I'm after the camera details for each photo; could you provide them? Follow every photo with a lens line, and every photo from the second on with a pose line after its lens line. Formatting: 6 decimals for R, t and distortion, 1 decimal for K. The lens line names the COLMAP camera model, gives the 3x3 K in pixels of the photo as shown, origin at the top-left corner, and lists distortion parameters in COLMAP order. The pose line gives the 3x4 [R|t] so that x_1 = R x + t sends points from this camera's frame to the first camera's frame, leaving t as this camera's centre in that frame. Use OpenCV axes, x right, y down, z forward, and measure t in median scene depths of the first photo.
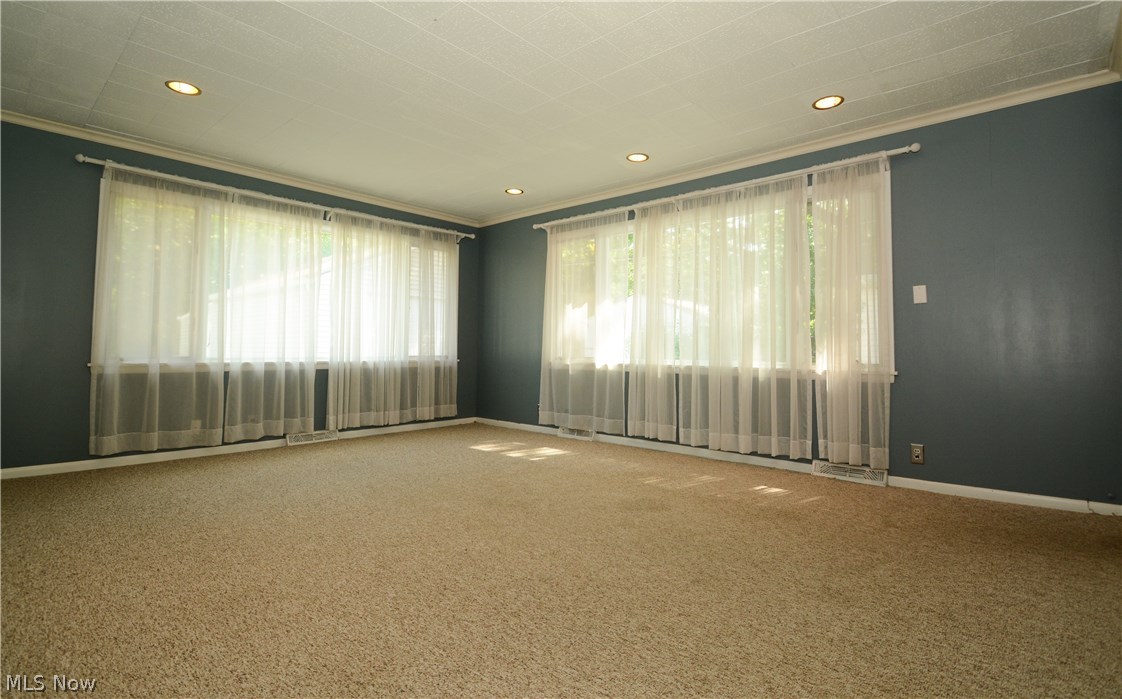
lens RADIAL K [[503.4, 0, 549.4], [0, 503.4, 333.8], [0, 0, 1]] dist [-0.010358, -0.002293]
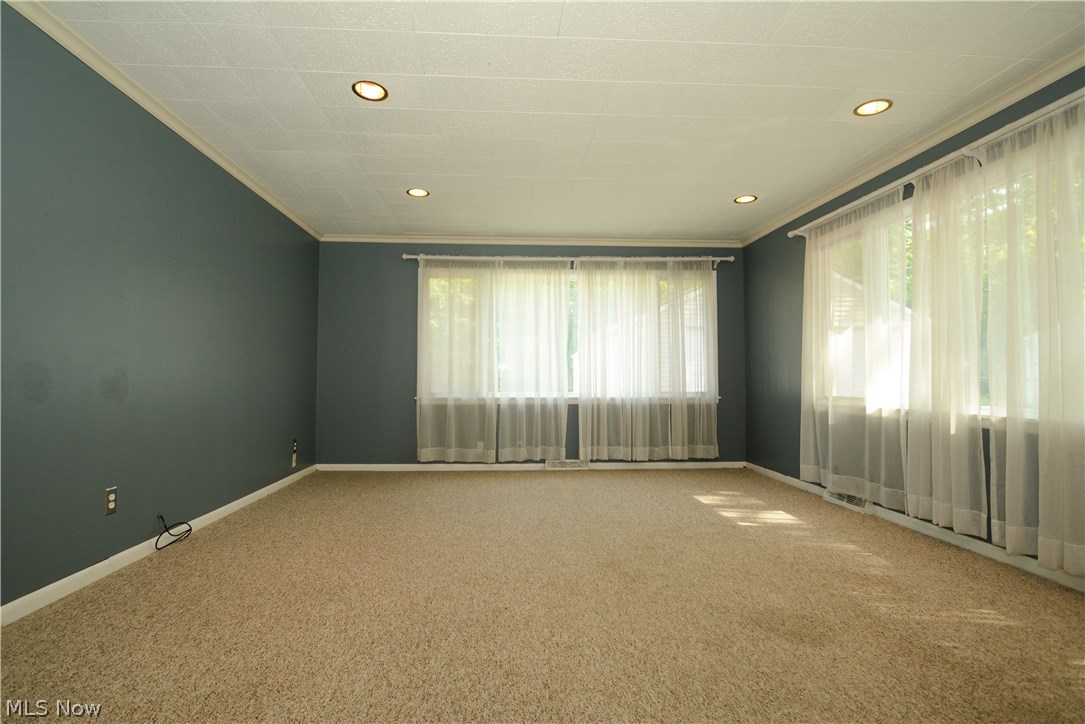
lens RADIAL K [[485.3, 0, 534.6], [0, 485.3, 361.0], [0, 0, 1]] dist [-0.004734, -0.005911]
pose [[0.724639, -0.032357, -0.688369, 0.239139], [0.027293, 0.999461, -0.018249, -0.007478], [0.688588, -0.005564, 0.725131, 0.176580]]
